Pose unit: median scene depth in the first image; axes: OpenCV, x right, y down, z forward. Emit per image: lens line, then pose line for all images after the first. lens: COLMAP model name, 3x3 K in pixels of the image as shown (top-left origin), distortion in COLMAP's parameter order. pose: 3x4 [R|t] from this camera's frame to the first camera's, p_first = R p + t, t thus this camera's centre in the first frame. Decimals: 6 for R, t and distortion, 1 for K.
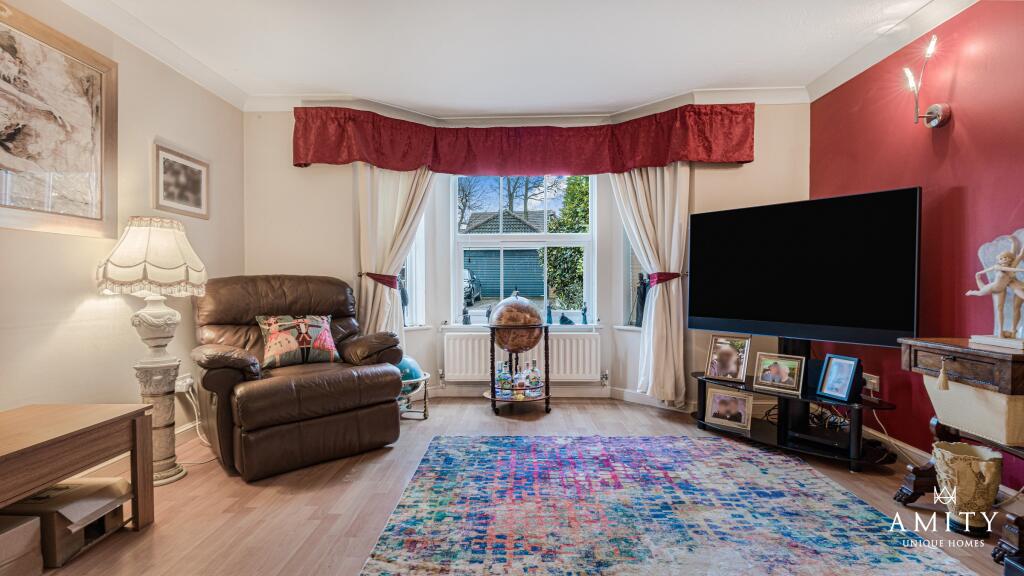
lens RADIAL K [[488.3, 0, 509.3], [0, 488.3, 288.7], [0, 0, 1]] dist [0.002807, -0.000268]
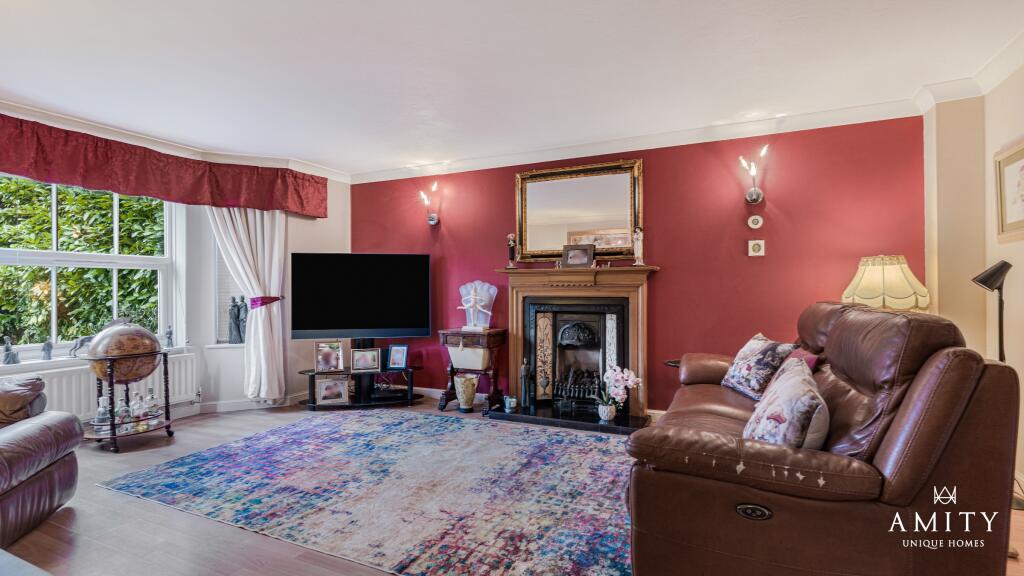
lens RADIAL K [[488.3, 0, 511.0], [0, 488.3, 288.0], [0, 0, 1]] dist [0.002807, -0.000268]
pose [[0.396739, 0.002069, 0.917929, -0.668316], [0.019567, 0.999751, -0.010710, -0.034128], [-0.917723, 0.022210, 0.396600, -0.067495]]
